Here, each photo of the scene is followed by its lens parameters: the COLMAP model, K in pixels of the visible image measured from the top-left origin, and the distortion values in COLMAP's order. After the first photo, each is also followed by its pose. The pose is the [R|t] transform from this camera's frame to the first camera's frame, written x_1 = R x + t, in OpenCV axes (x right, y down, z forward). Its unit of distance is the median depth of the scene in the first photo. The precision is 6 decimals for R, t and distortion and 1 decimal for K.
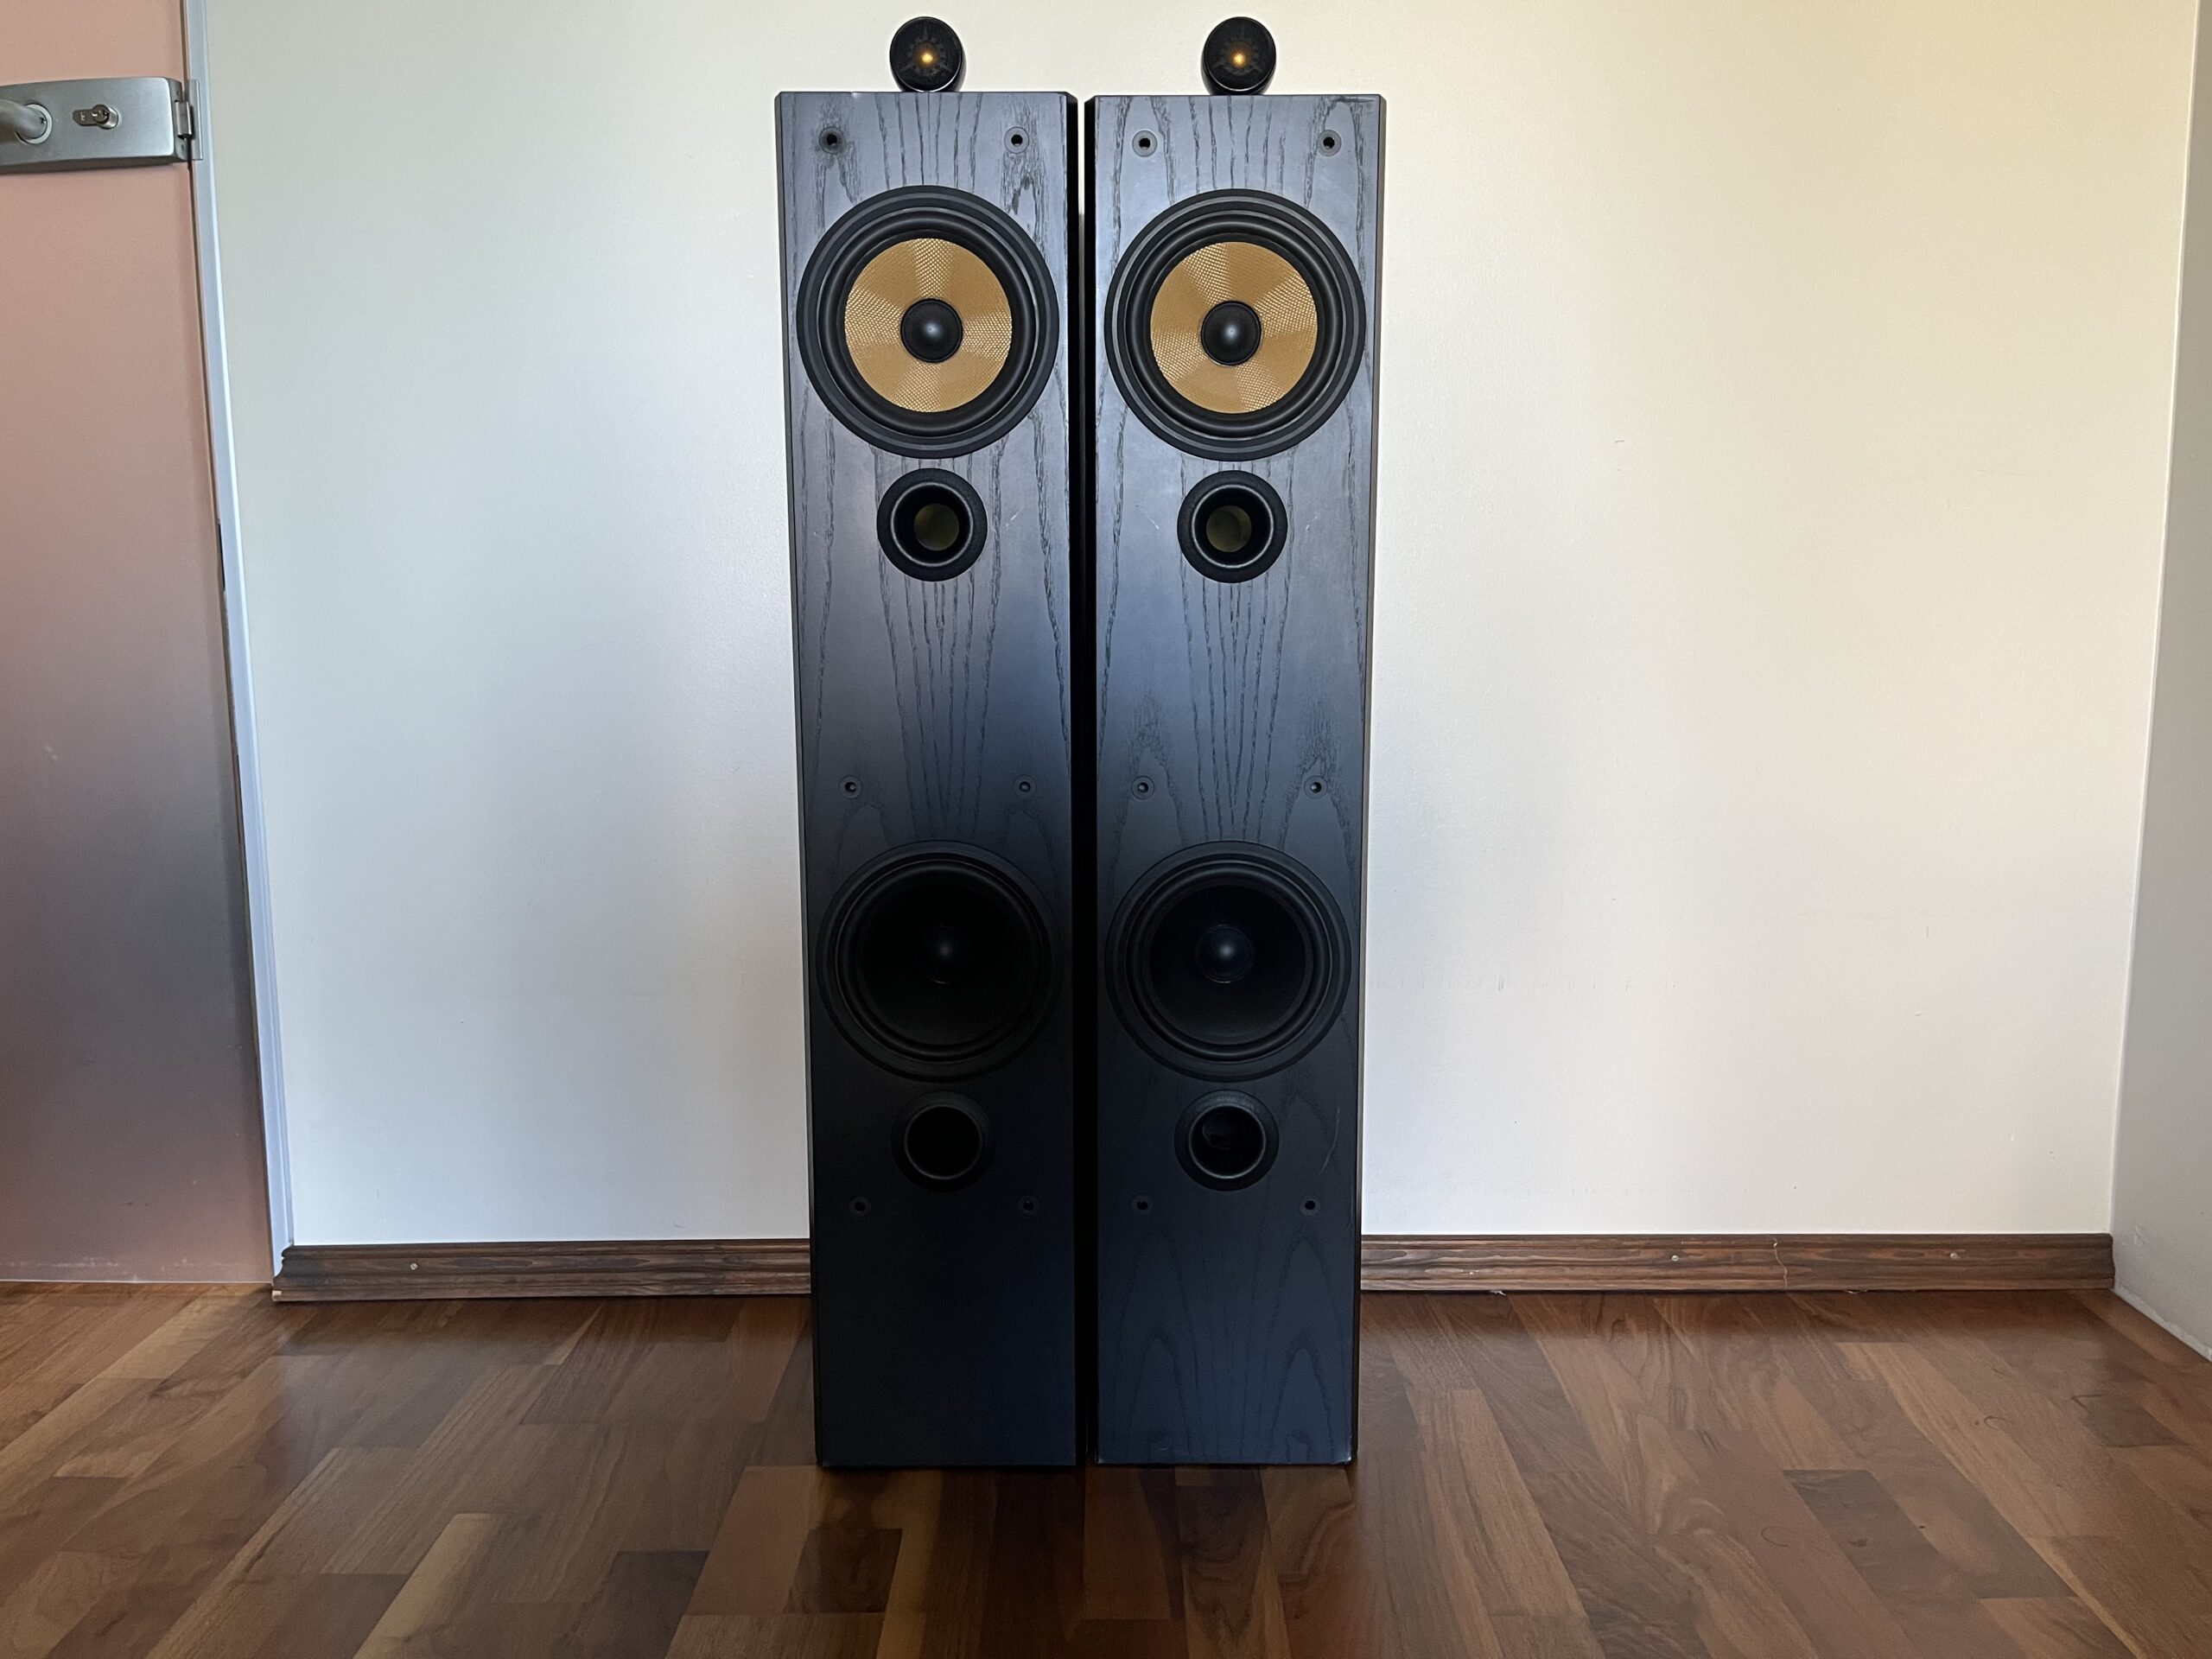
lens RADIAL K [[1674.0, 0, 1106.0], [0, 1674.0, 829.5], [0, 0, 1]] dist [0.069619, -0.085734]
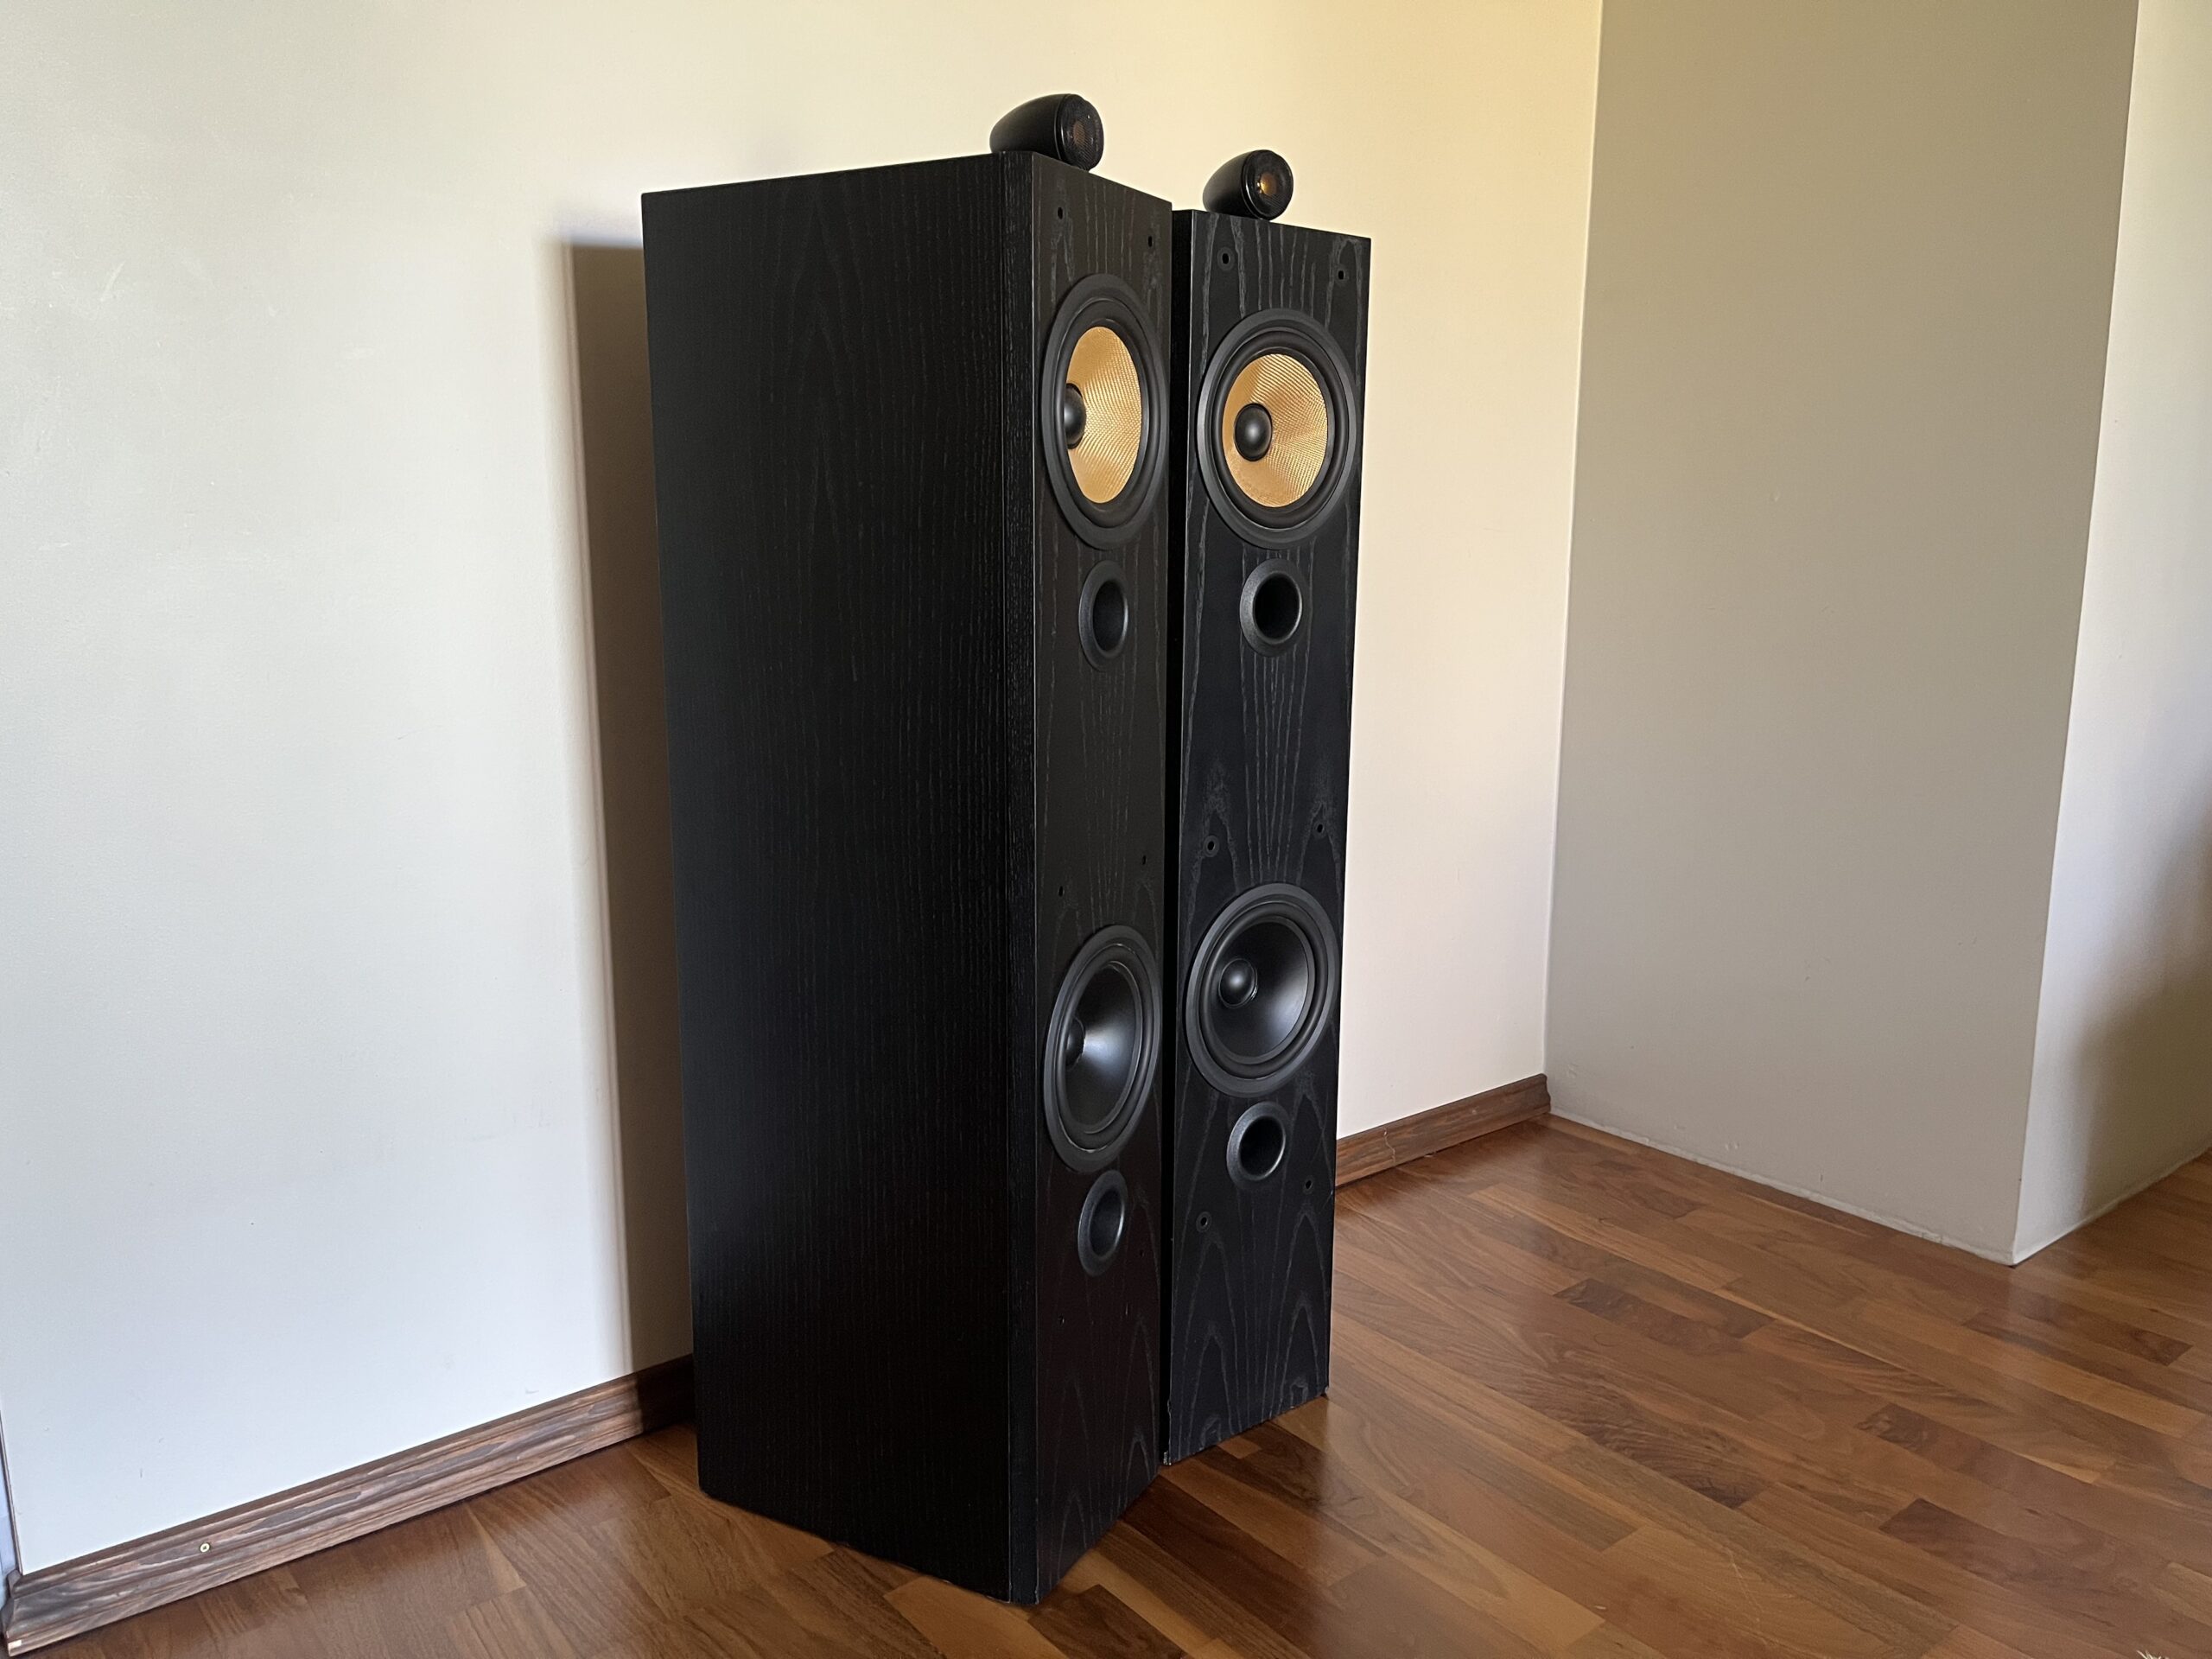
lens RADIAL K [[1674.0, 0, 1106.0], [0, 1674.0, 829.5], [0, 0, 1]] dist [0.069619, -0.085734]
pose [[0.777426, -0.106712, 0.619856, -0.652196], [0.078658, 0.994261, 0.072515, -0.111961], [-0.624037, -0.007618, 0.781358, 0.174450]]
